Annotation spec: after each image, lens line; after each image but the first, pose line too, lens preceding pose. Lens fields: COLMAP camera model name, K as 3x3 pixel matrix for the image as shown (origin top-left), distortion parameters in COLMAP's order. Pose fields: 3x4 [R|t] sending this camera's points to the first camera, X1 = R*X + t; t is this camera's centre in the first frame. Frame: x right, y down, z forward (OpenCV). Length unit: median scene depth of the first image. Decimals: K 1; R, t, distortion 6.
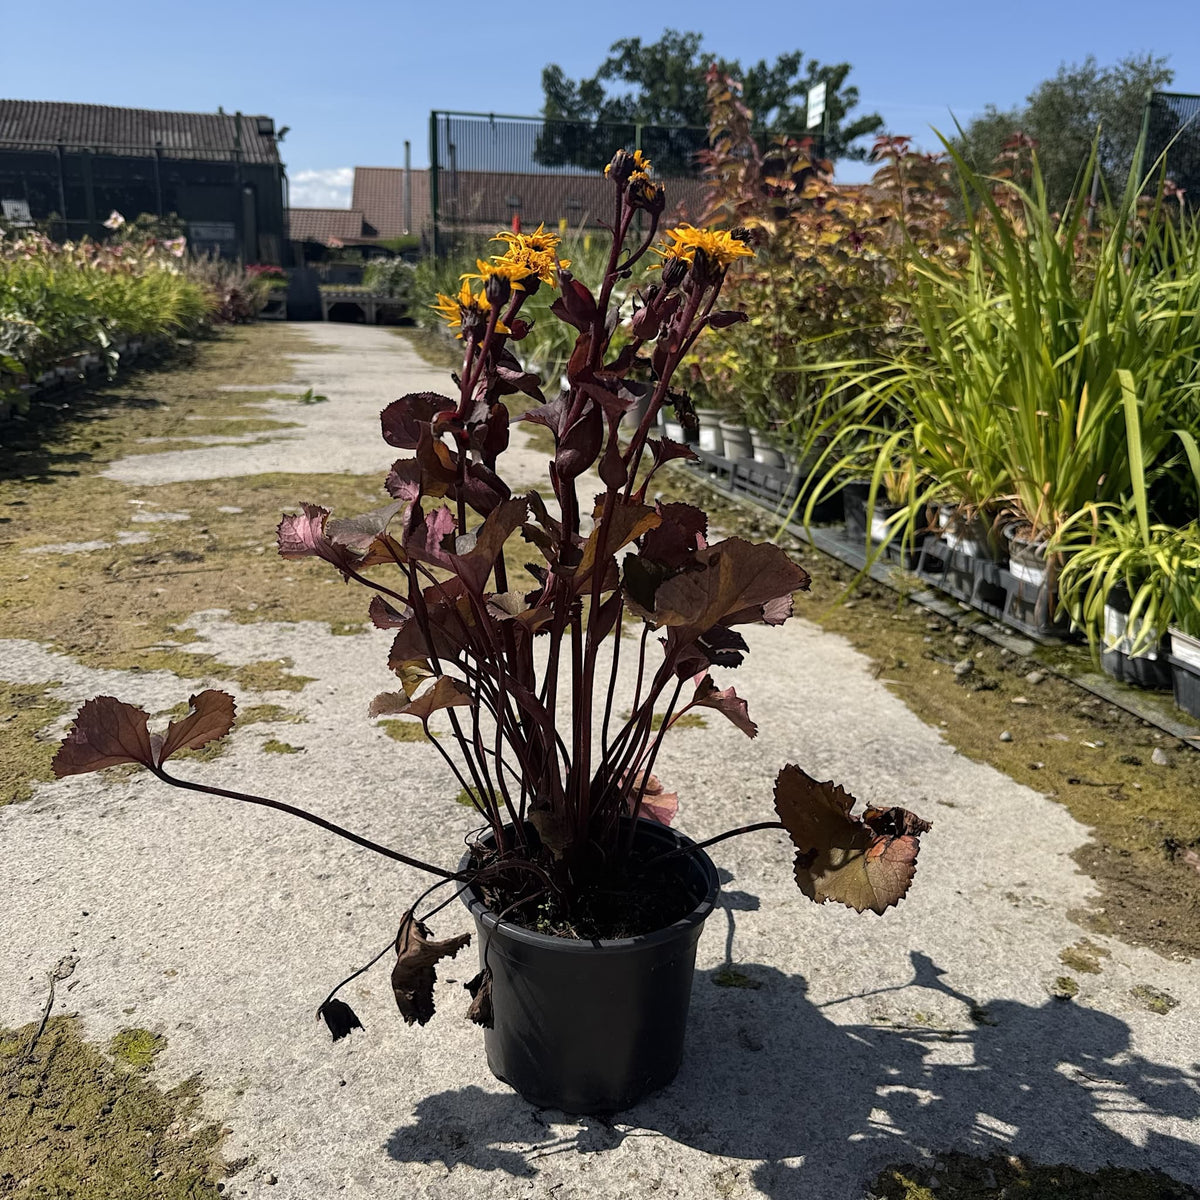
lens RADIAL K [[1315.0, 0, 601.0], [0, 1315.0, 586.1], [0, 0, 1]] dist [0.141866, -0.463668]
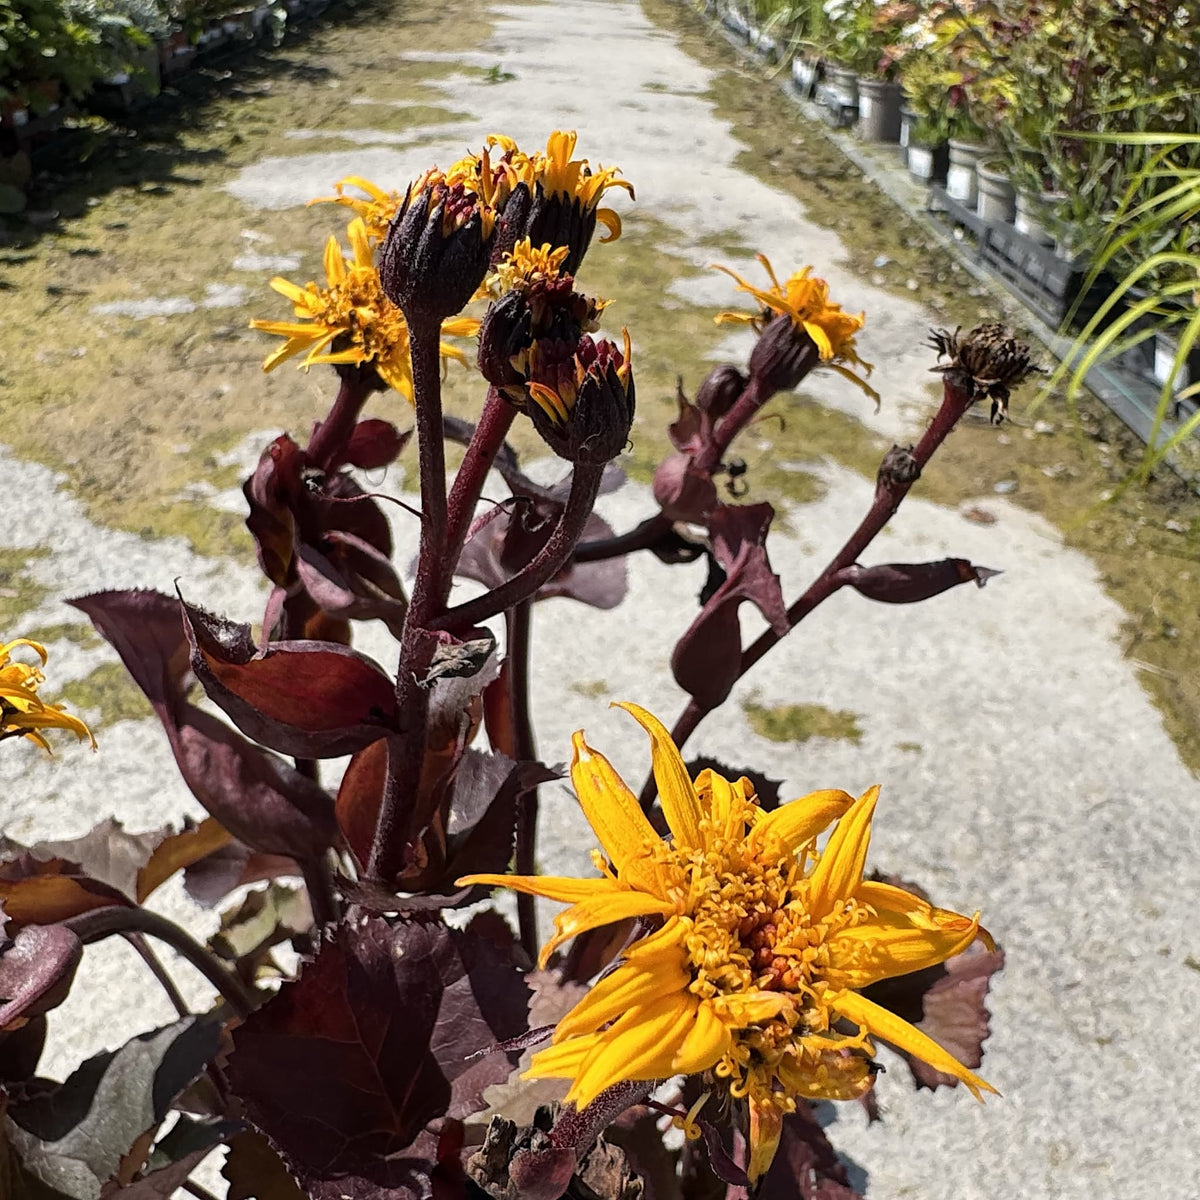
lens RADIAL K [[1208.8, 0, 596.2], [0, 1208.8, 581.7], [0, 0, 1]] dist [-0.007760, -0.003433]
pose [[0.976874, 0.129781, -0.169925, 0.043119], [-0.072776, 0.949087, 0.306491, -0.169077], [0.201050, -0.287037, 0.936584, 0.416645]]
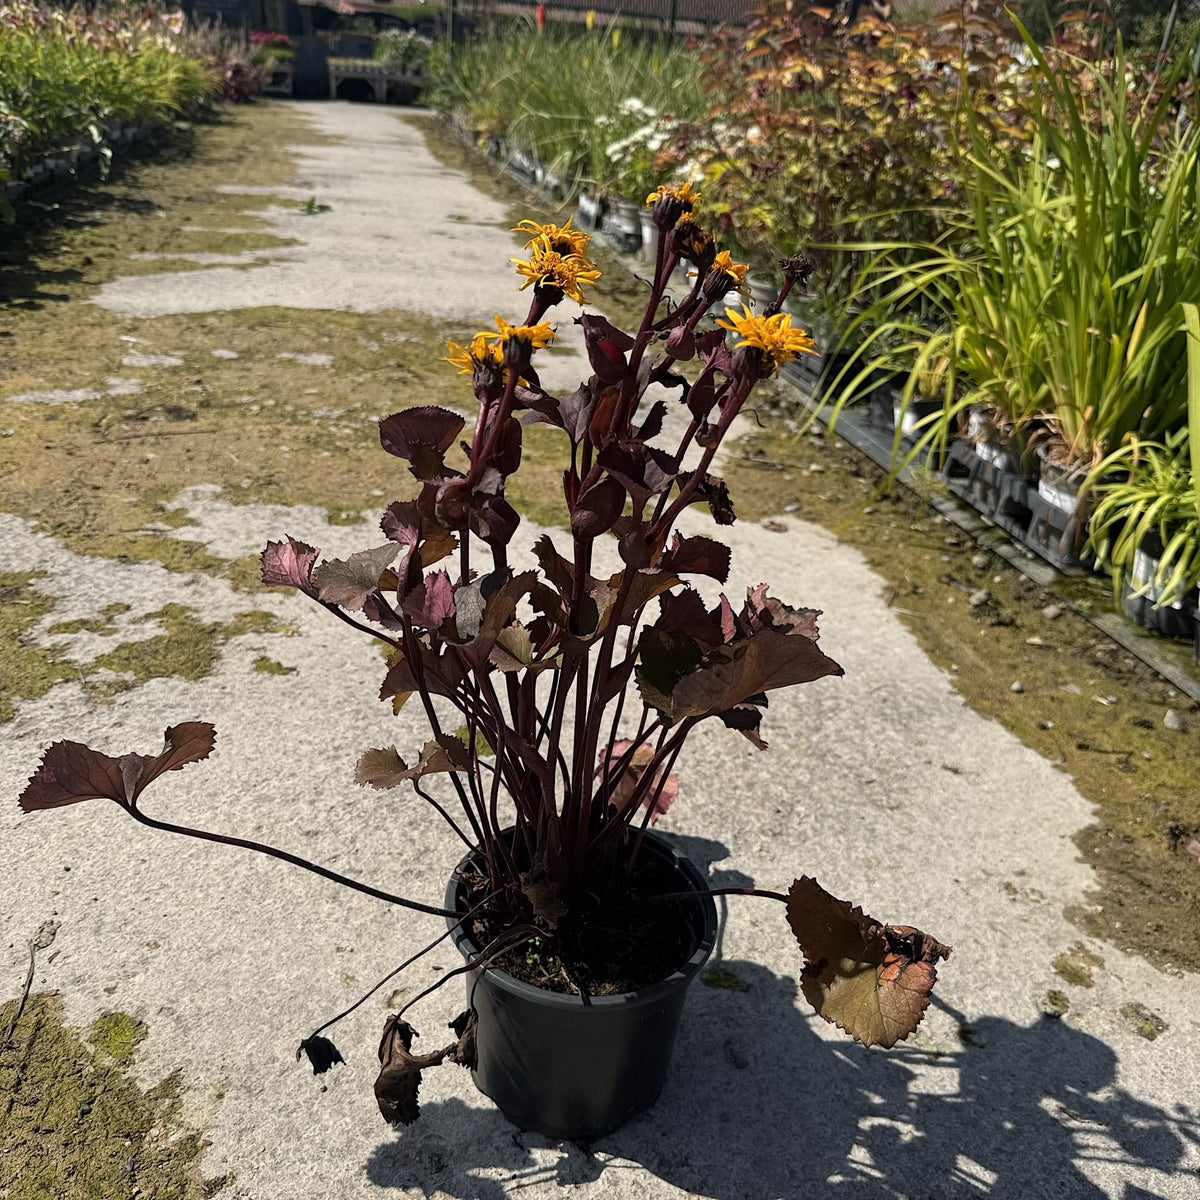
lens RADIAL K [[1308.4, 0, 600.0], [0, 1308.4, 600.0], [0, 0, 1]] dist [0.121712, -0.400052]
pose [[0.998296, 0.058163, 0.004606, -0.009195], [-0.058028, 0.981569, 0.182087, -0.114566], [0.006069, -0.182044, 0.983272, 0.062928]]
